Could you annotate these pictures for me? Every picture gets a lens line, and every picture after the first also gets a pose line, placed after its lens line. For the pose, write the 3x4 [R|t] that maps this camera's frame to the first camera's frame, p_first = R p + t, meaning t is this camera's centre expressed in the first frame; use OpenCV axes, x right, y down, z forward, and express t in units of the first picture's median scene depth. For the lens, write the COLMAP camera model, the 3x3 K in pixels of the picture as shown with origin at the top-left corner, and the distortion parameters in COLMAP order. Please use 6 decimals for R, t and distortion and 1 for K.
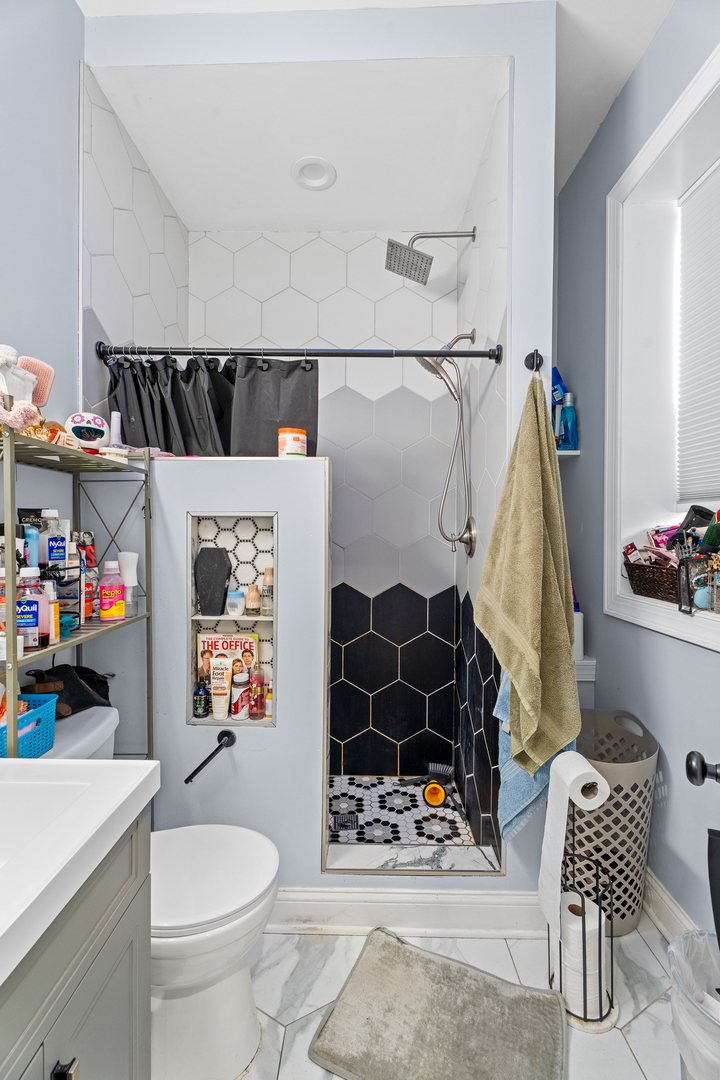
lens RADIAL K [[484.6, 0, 359.4], [0, 484.6, 537.9], [0, 0, 1]] dist [-0.000160, 0.000971]
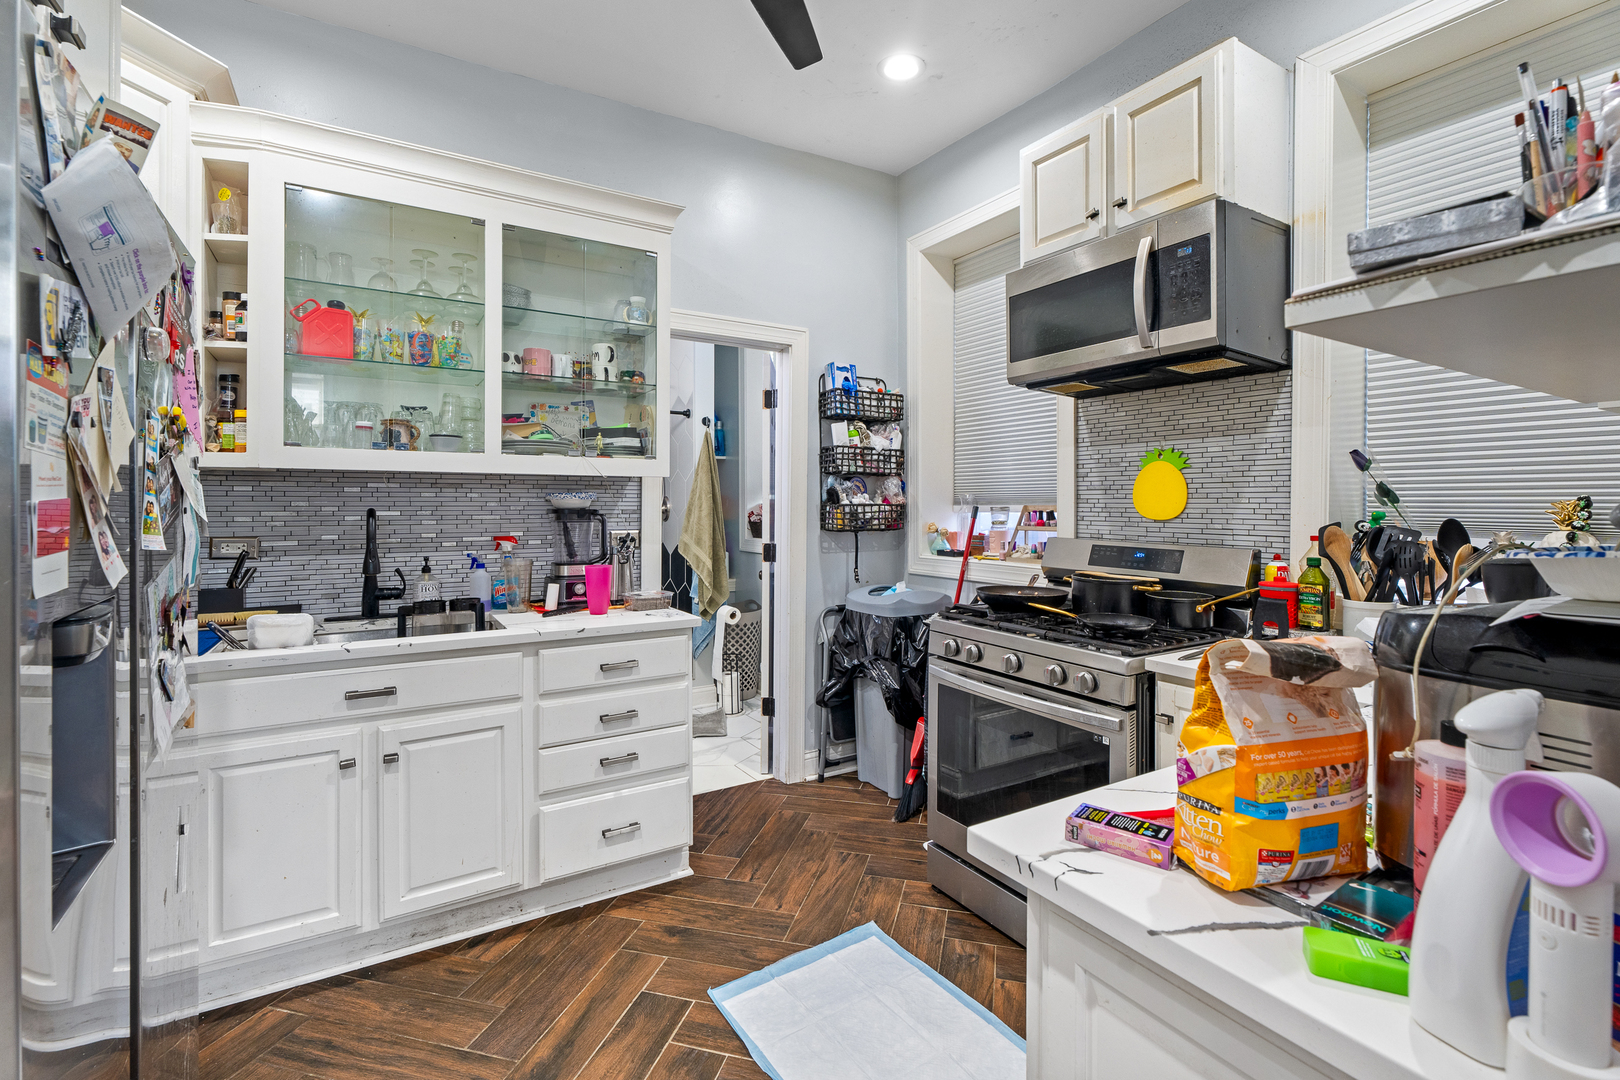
lens RADIAL K [[726.9, 0, 822.1], [0, 726.9, 501.8], [0, 0, 1]] dist [-0.000160, 0.000971]
pose [[0.841752, -0.006463, 0.539826, -0.941809], [0.010939, 0.999927, -0.005087, -0.007650], [-0.539754, 0.010187, 0.841761, -1.957052]]
